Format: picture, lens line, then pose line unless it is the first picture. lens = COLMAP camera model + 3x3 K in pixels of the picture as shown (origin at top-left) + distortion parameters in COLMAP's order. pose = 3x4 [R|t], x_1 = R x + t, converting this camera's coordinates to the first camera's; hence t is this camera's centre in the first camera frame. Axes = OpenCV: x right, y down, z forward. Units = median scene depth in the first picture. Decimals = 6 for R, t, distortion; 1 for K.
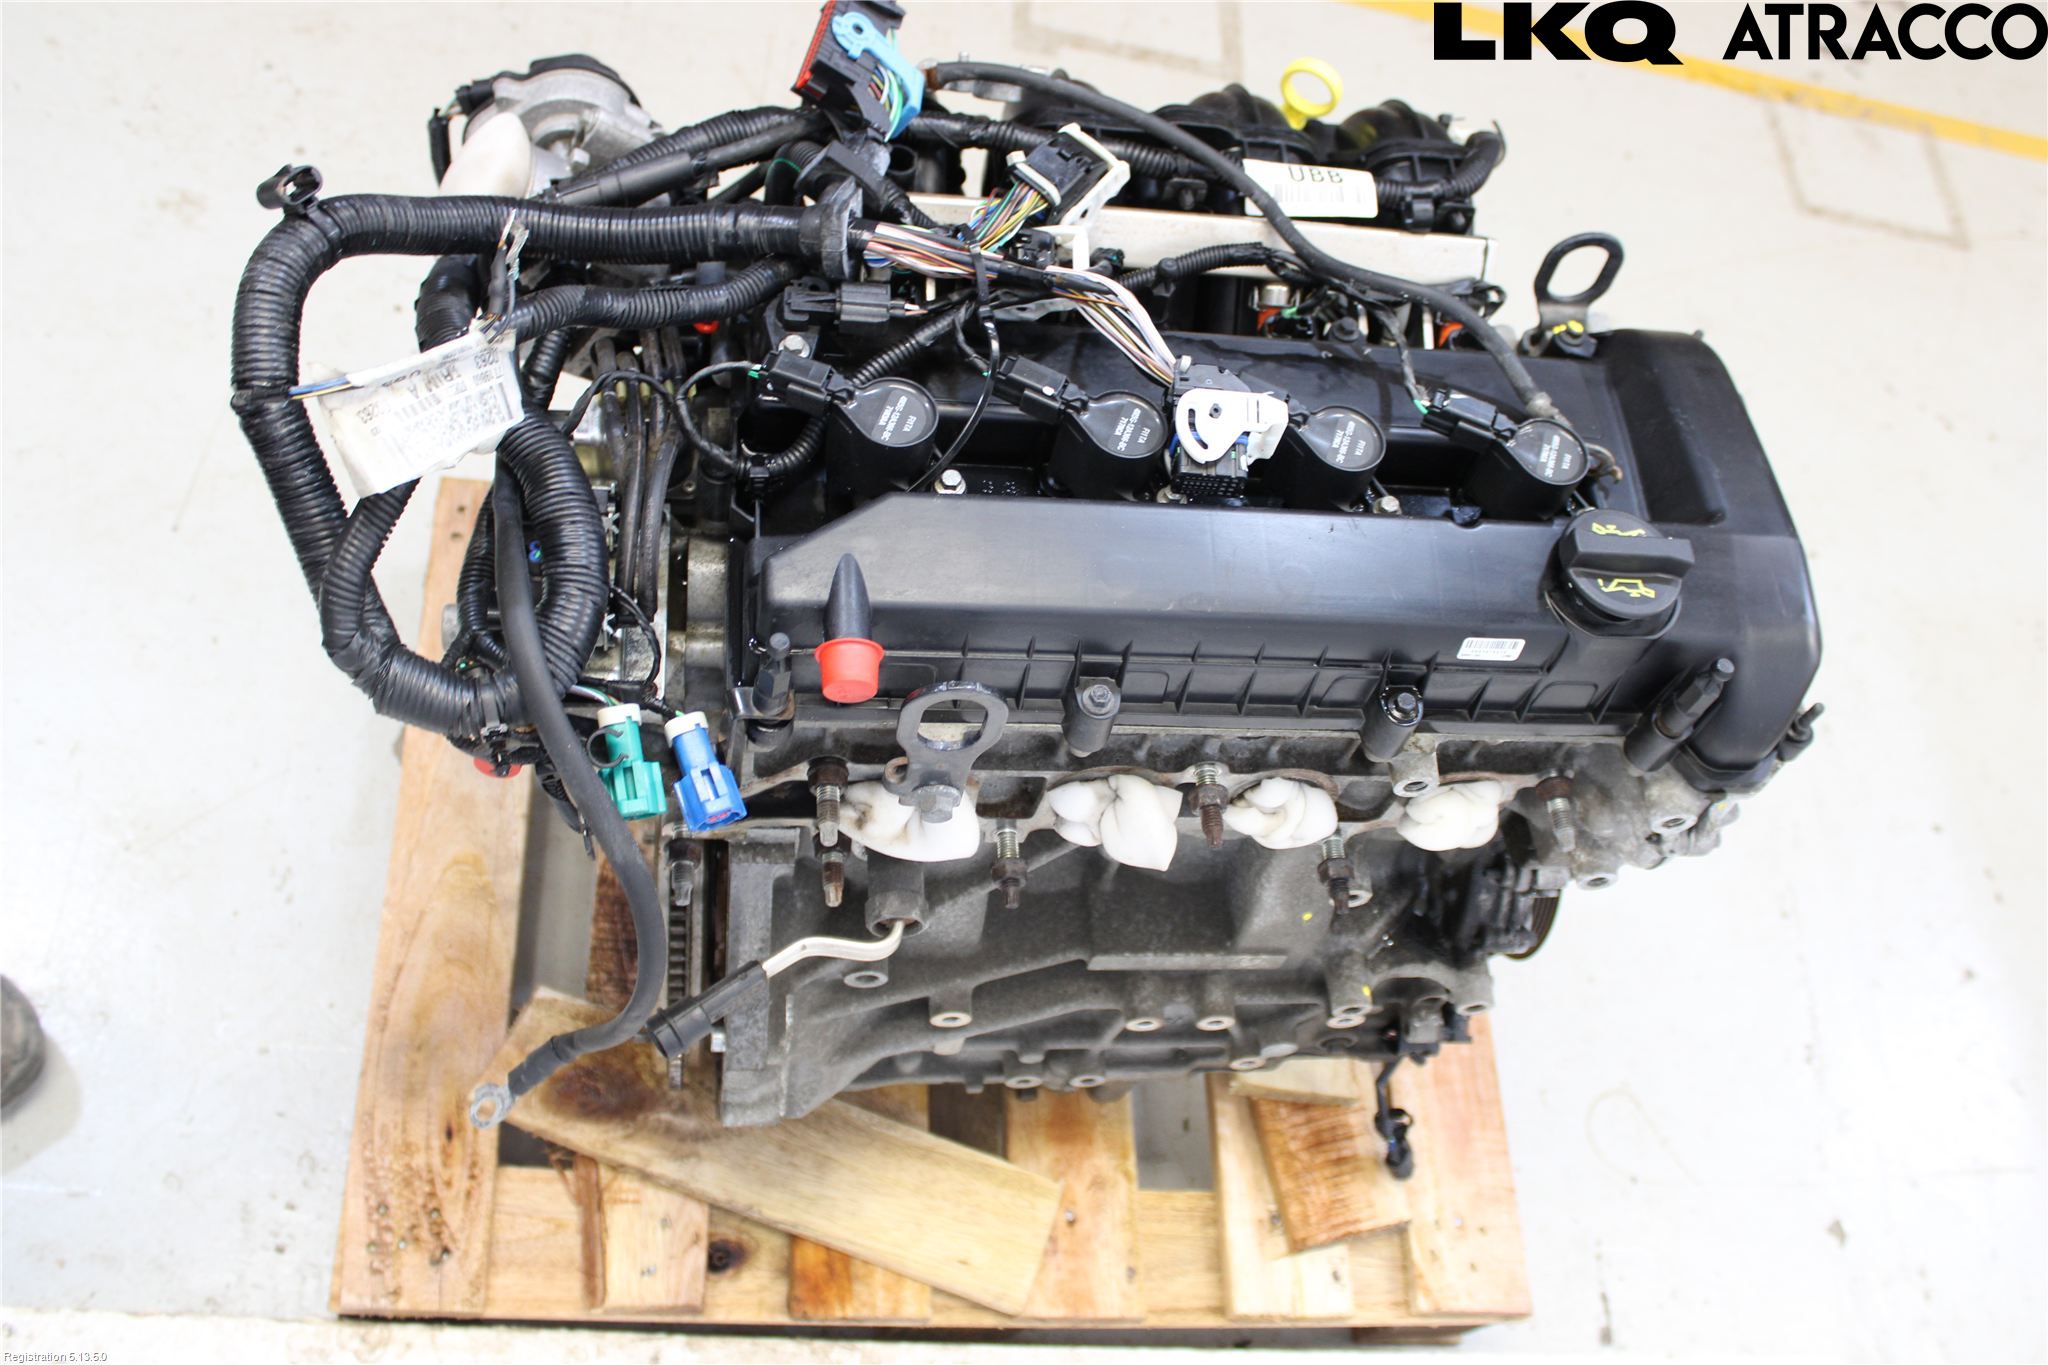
lens RADIAL K [[1843.7, 0, 1024.0], [0, 1843.7, 682.5], [0, 0, 1]] dist [-0.155154, 0.177123]
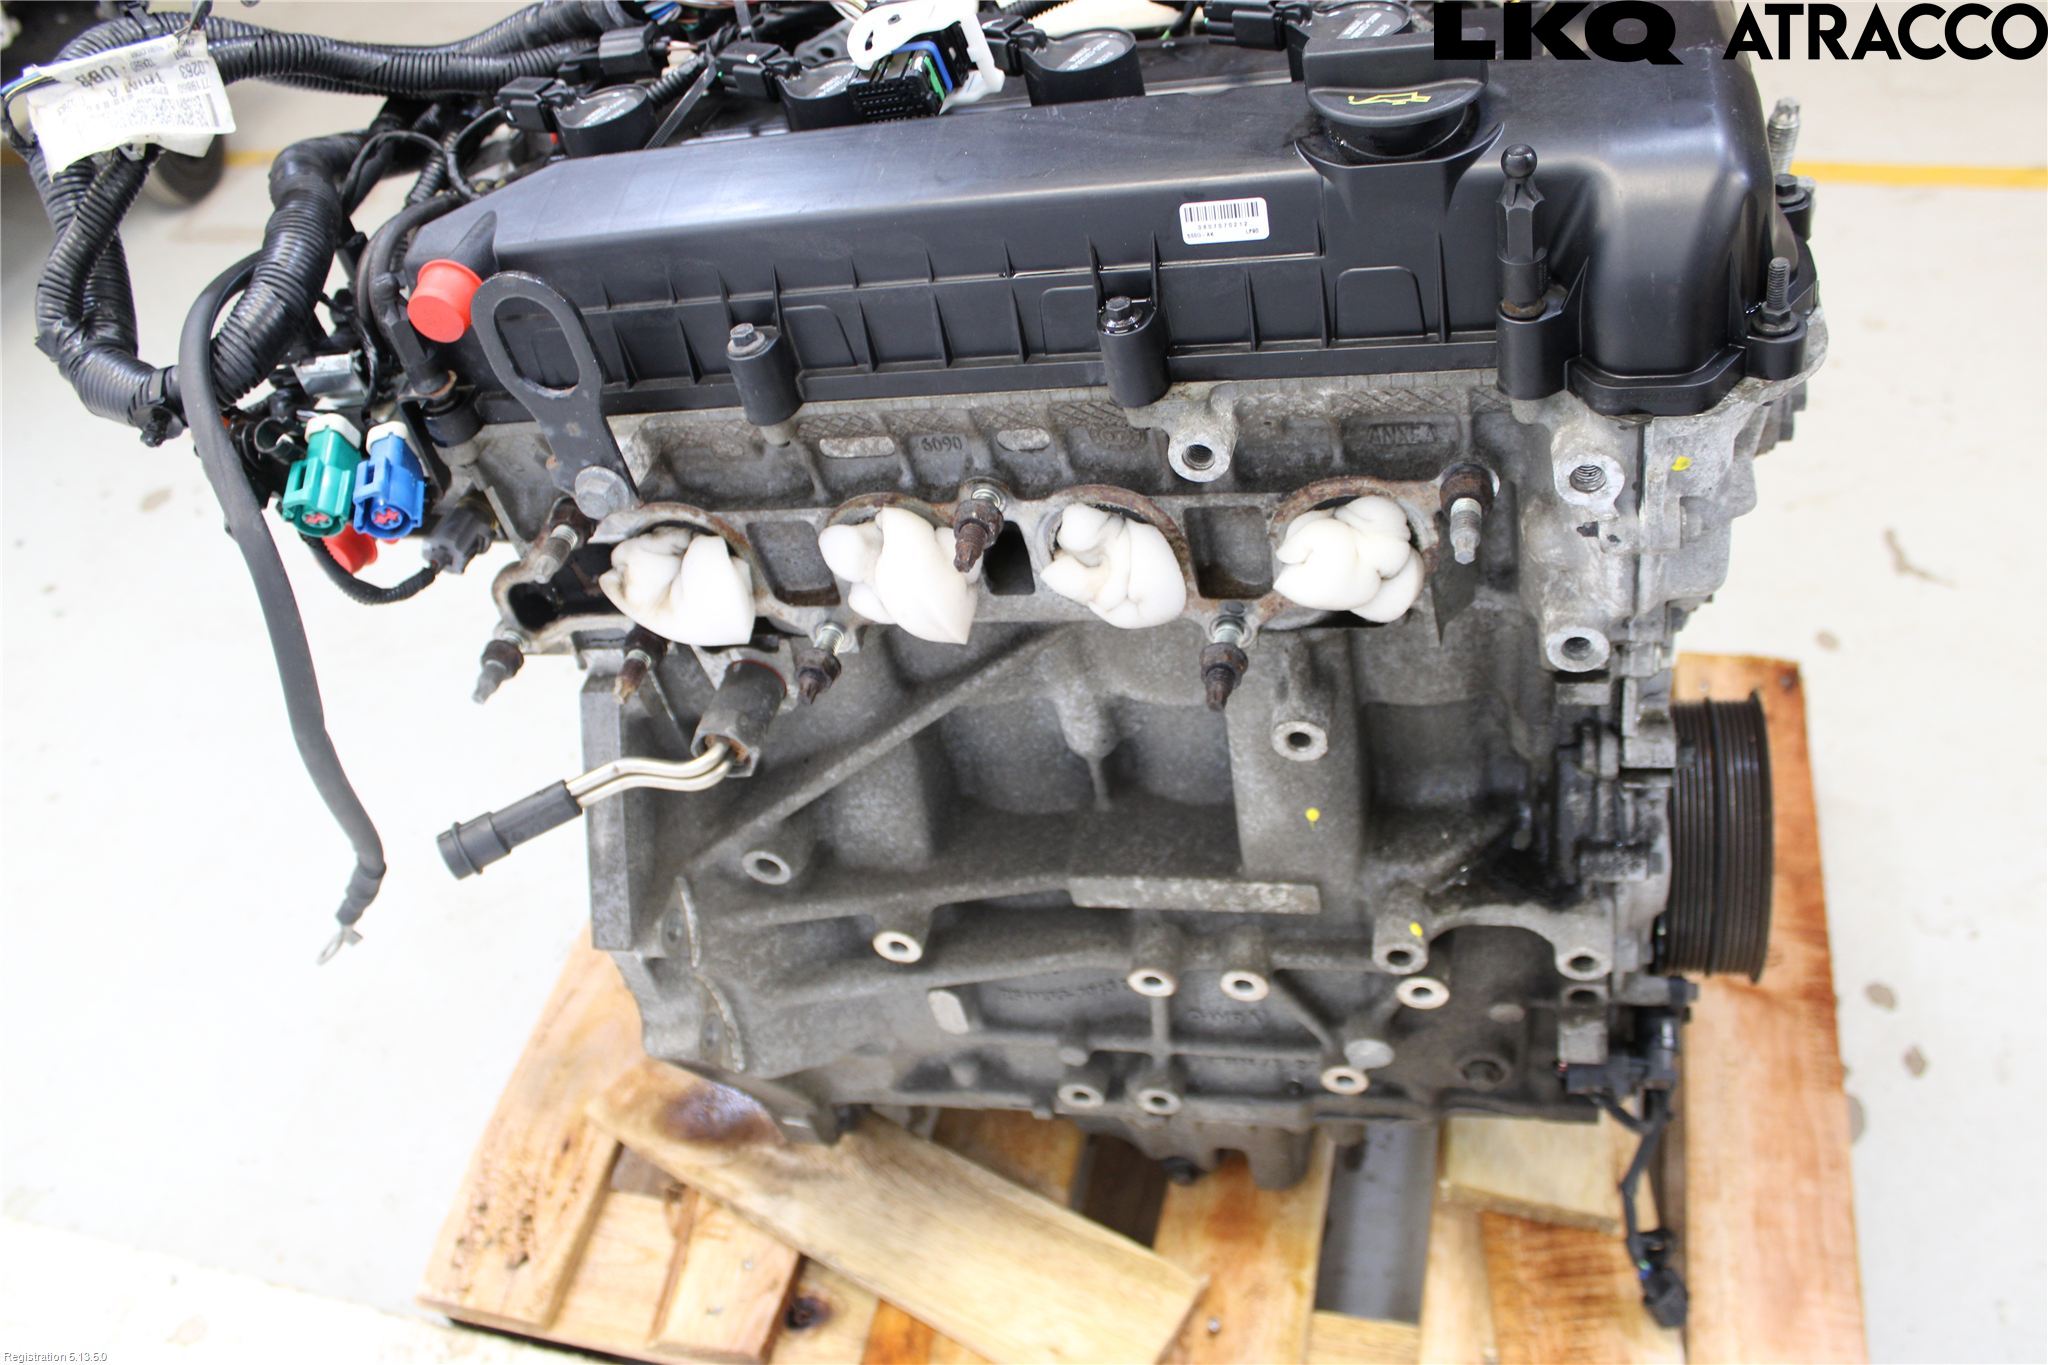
lens RADIAL K [[1672.8, 0, 1024.0], [0, 1672.8, 682.5], [0, 0, 1]] dist [-0.159282, 0.120419]
pose [[0.895877, -0.070774, -0.438629, 0.303168], [-0.050748, 0.964471, -0.259268, 0.222502], [0.441395, 0.254532, 0.860456, 0.284961]]
